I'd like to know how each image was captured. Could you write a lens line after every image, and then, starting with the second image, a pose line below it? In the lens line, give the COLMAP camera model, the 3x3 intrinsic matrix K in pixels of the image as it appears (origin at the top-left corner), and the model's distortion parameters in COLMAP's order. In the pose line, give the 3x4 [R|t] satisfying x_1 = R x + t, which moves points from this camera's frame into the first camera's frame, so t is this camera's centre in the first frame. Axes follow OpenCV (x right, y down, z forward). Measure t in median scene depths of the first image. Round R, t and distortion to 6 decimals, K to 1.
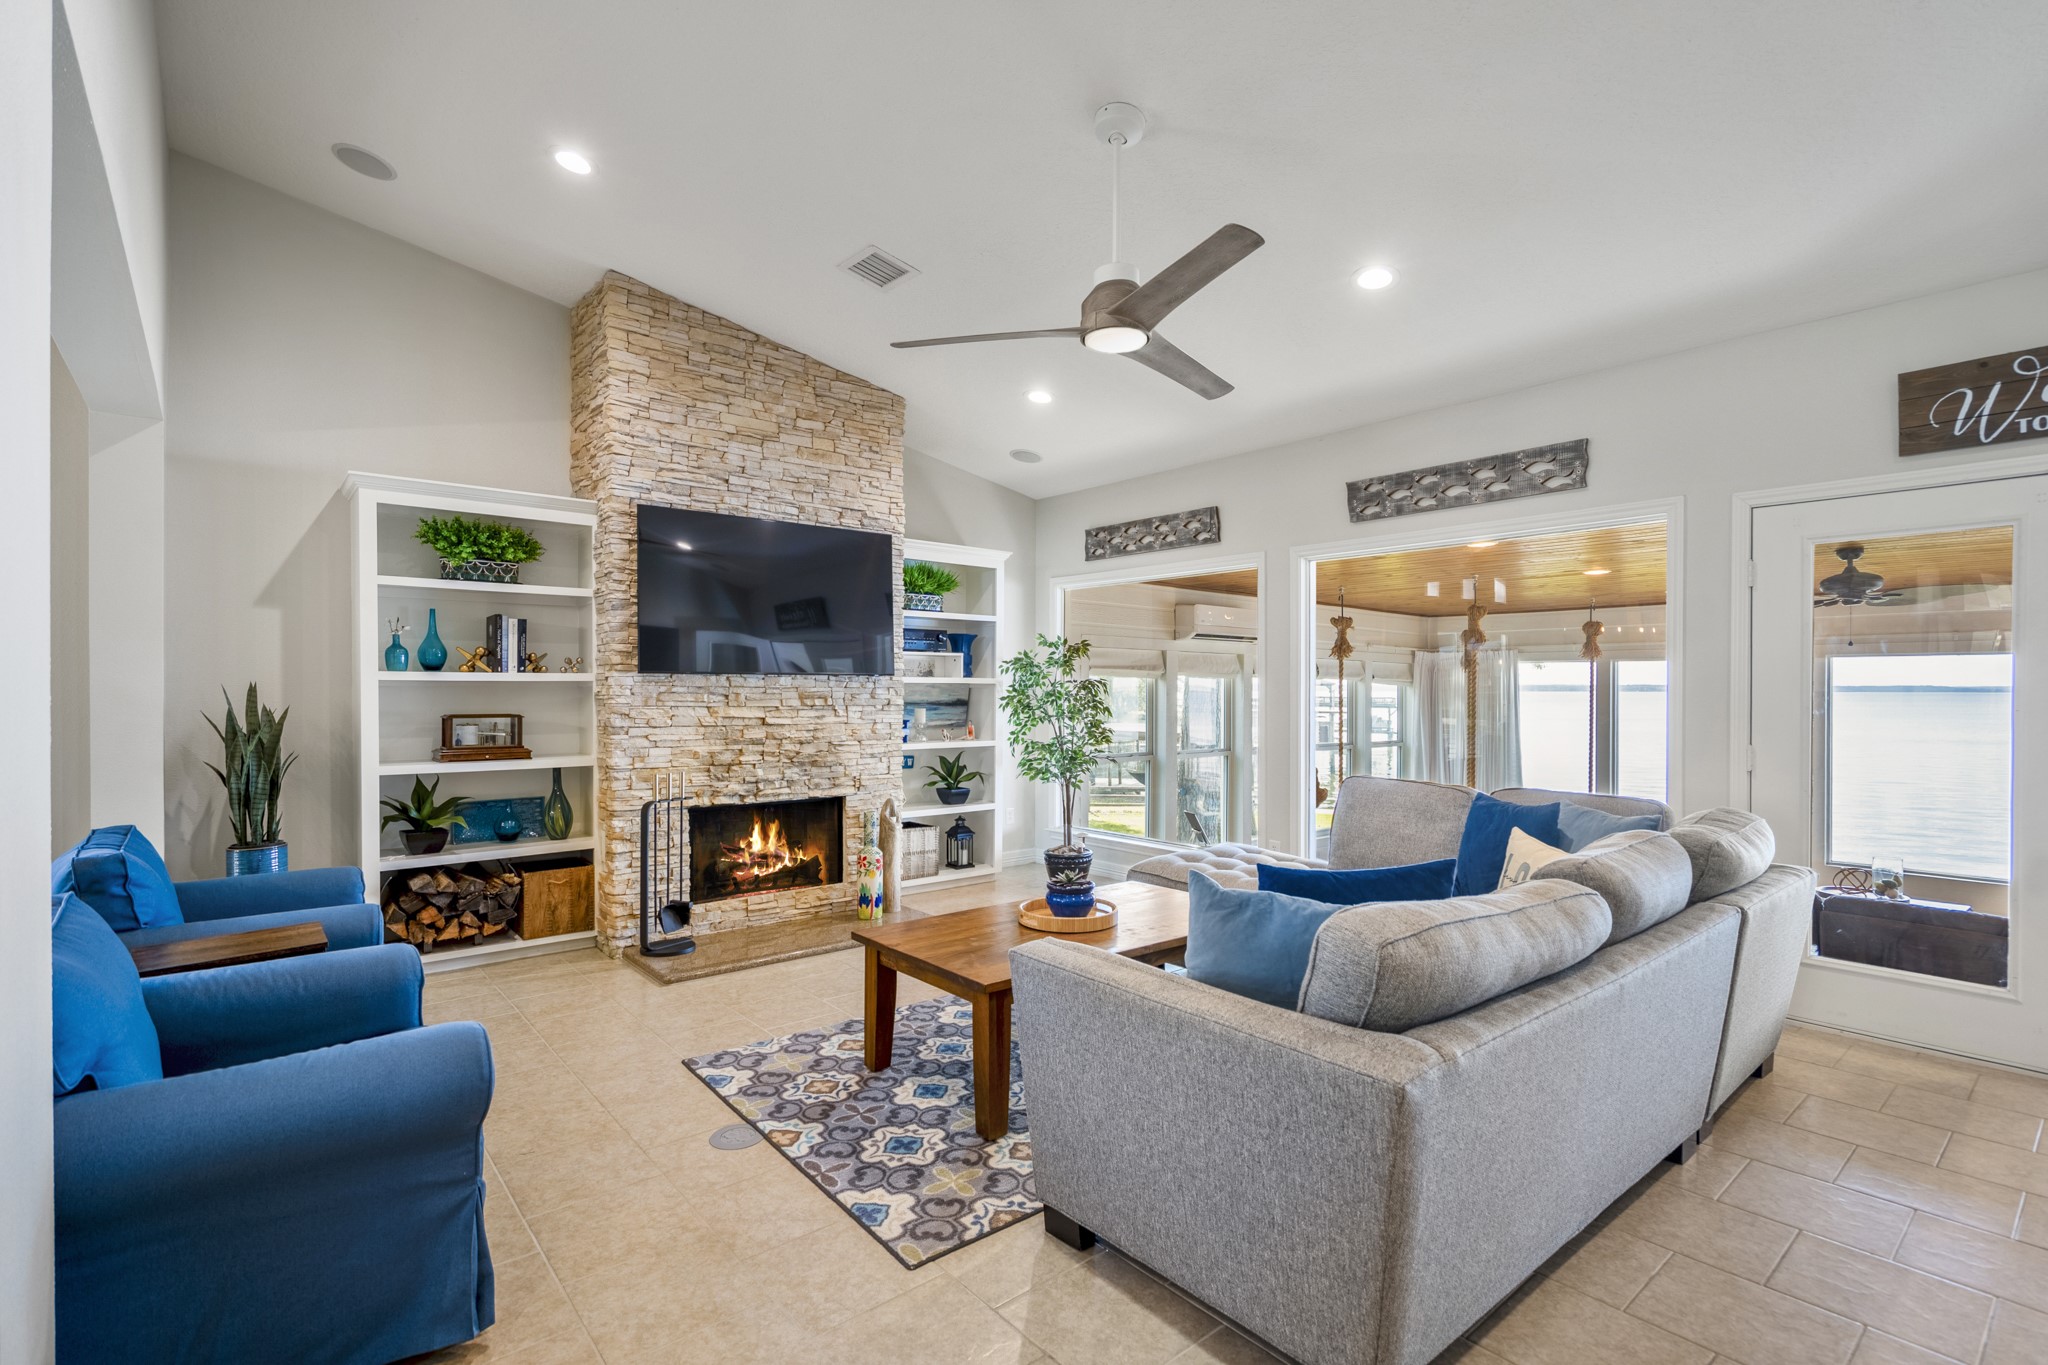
lens RADIAL K [[949.5, 0, 1014.3], [0, 949.5, 697.2], [0, 0, 1]] dist [-0.000726, 0.000928]
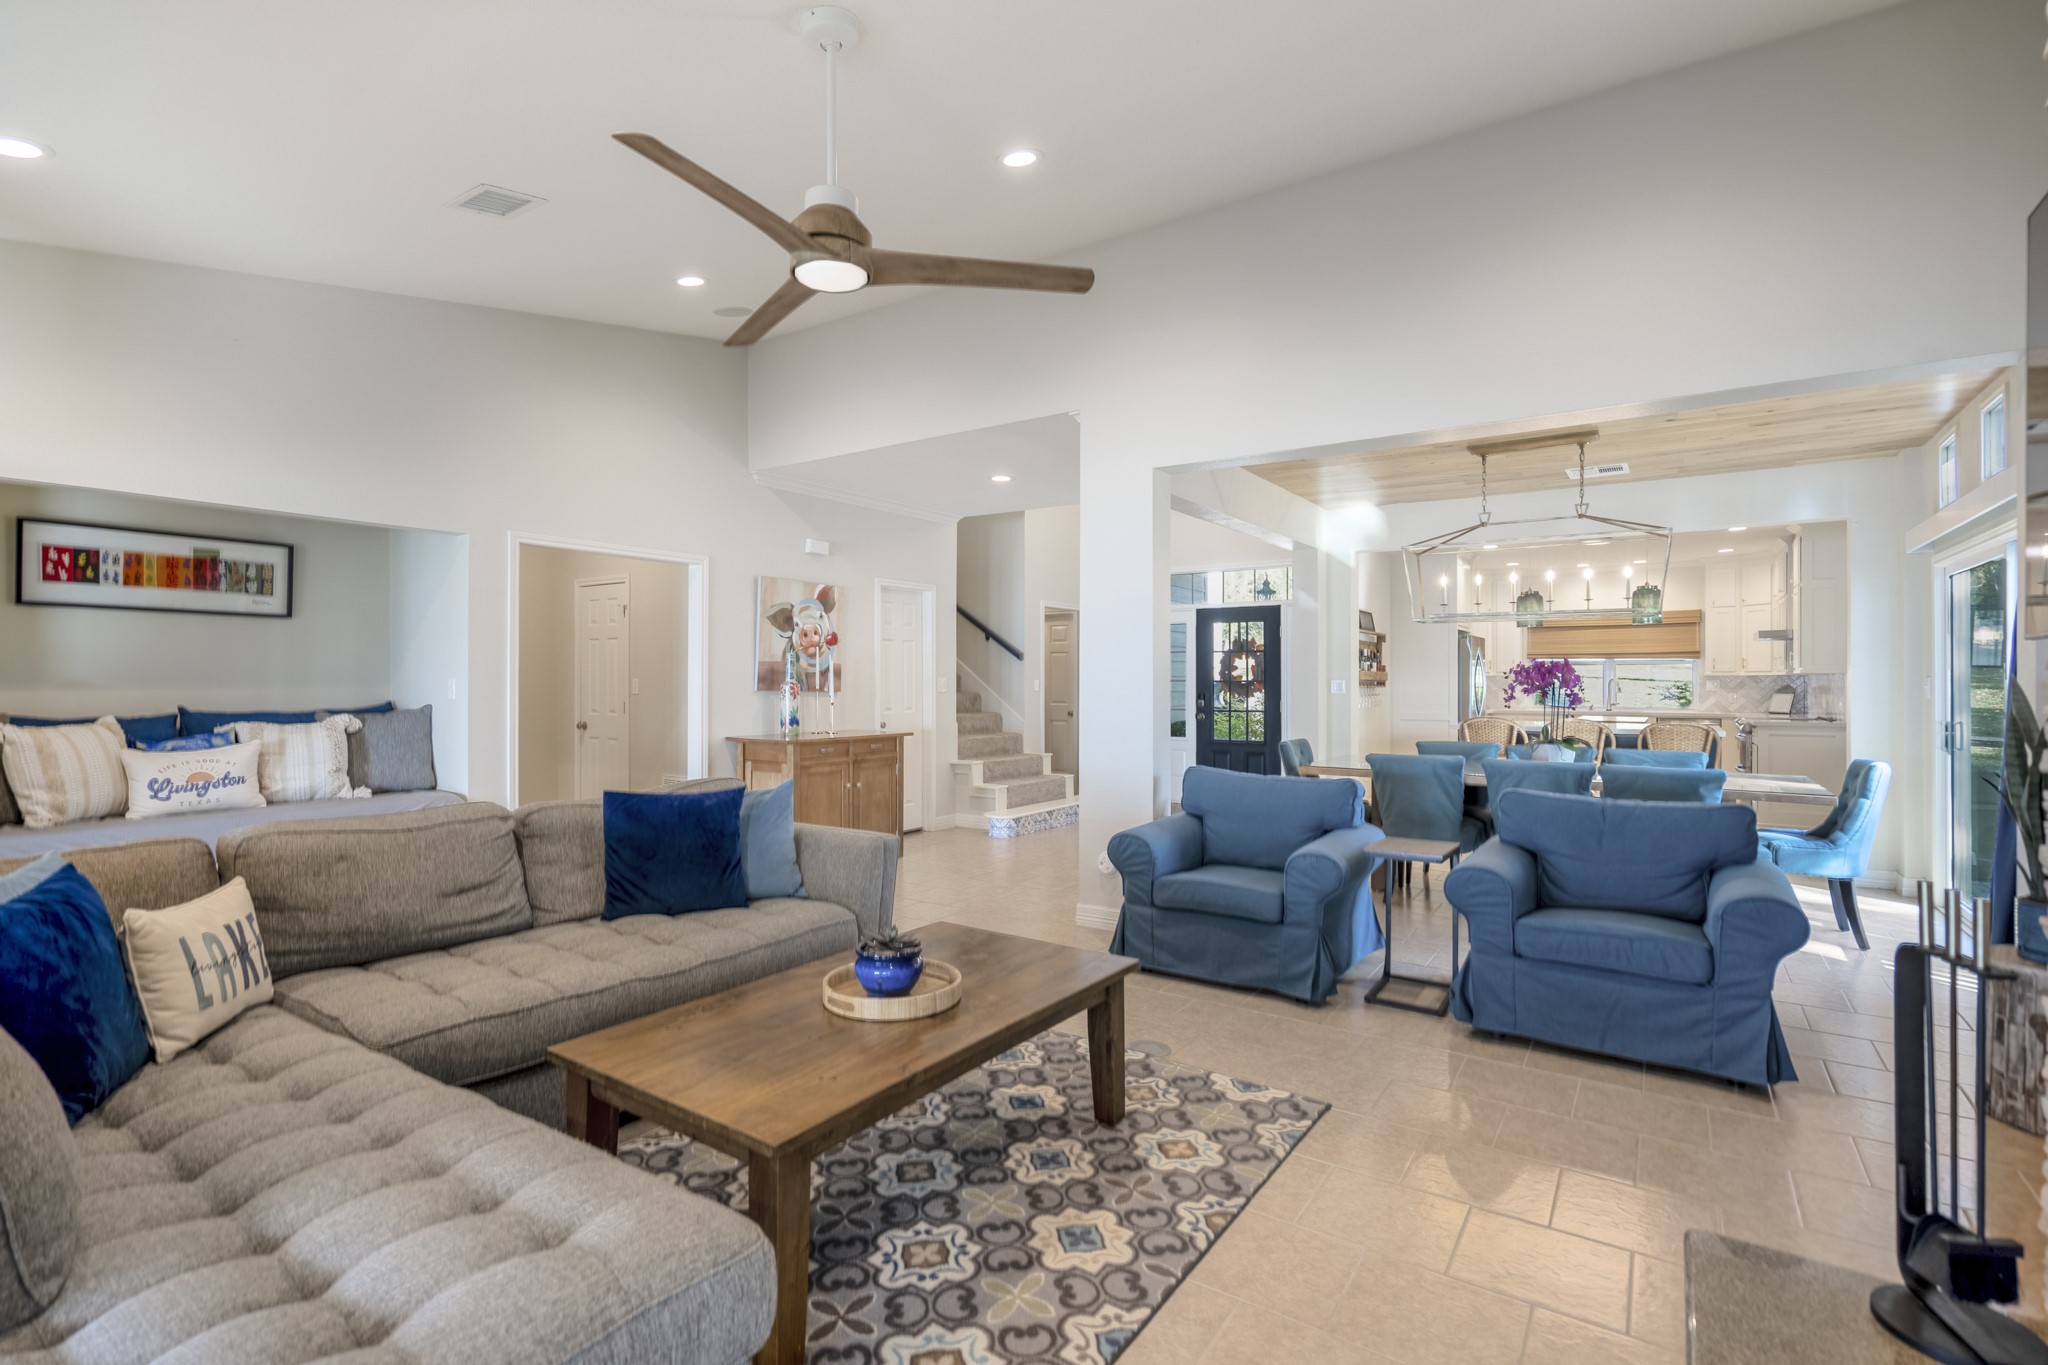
lens RADIAL K [[949.5, 0, 1020.6], [0, 949.5, 670.8], [0, 0, 1]] dist [-0.000726, 0.000928]
pose [[-0.958332, -0.007535, -0.285556, 0.178630], [-0.006845, 0.999971, -0.003413, -0.011853], [0.285573, -0.001316, -0.958356, 1.773751]]
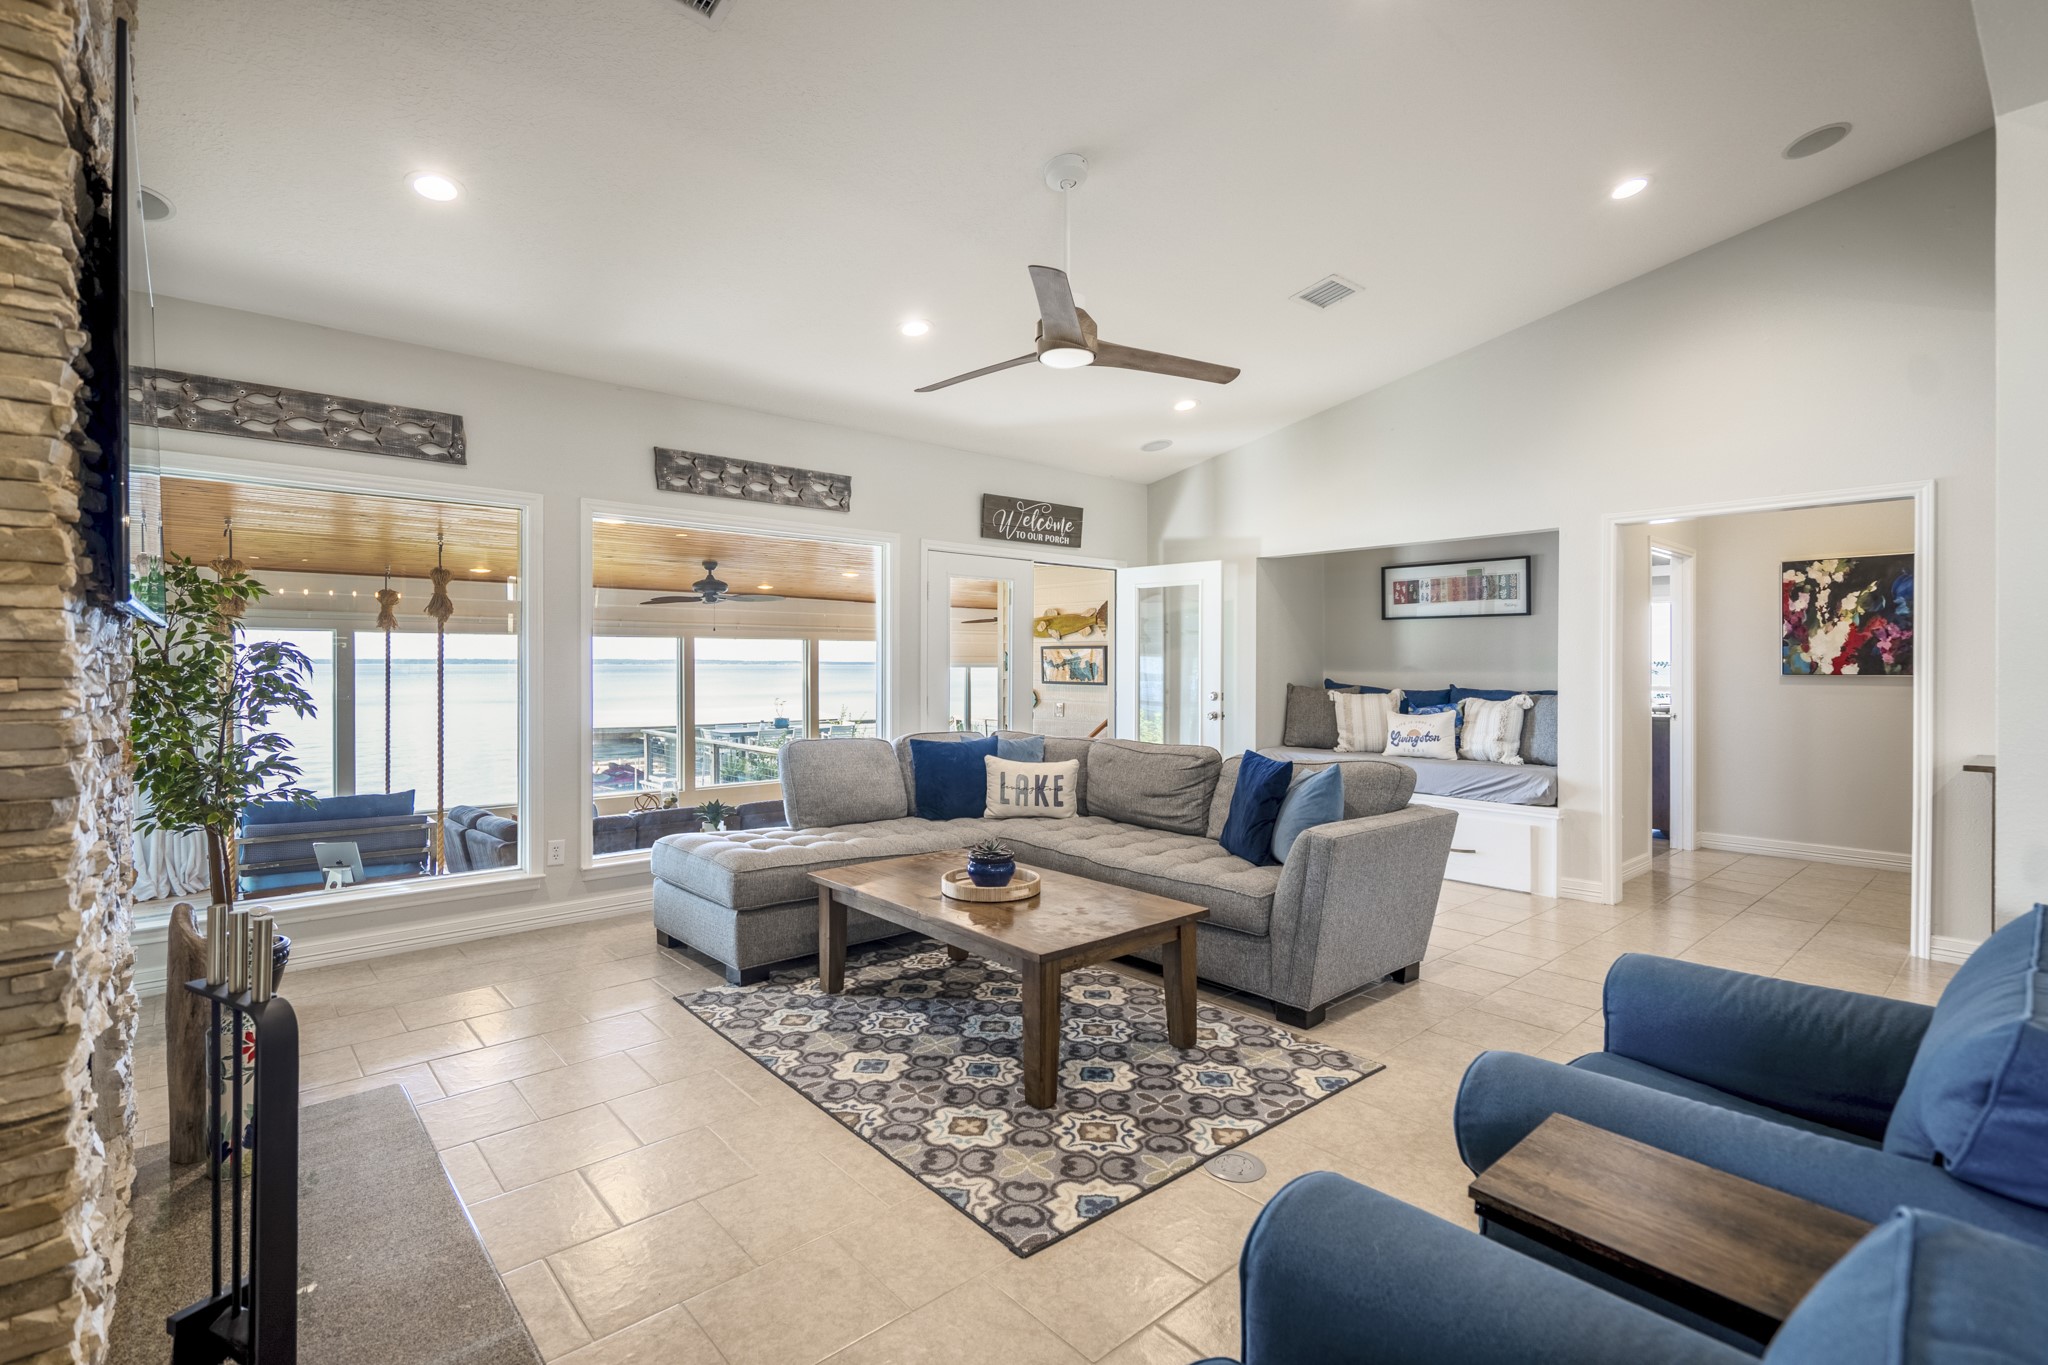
lens RADIAL K [[949.5, 0, 1028.5], [0, 949.5, 667.8], [0, 0, 1]] dist [-0.000726, 0.000928]
pose [[-0.039958, -0.005407, 0.999187, -0.979691], [0.006229, 0.999965, 0.005660, -0.006884], [-0.999182, 0.006450, -0.039923, 1.028329]]
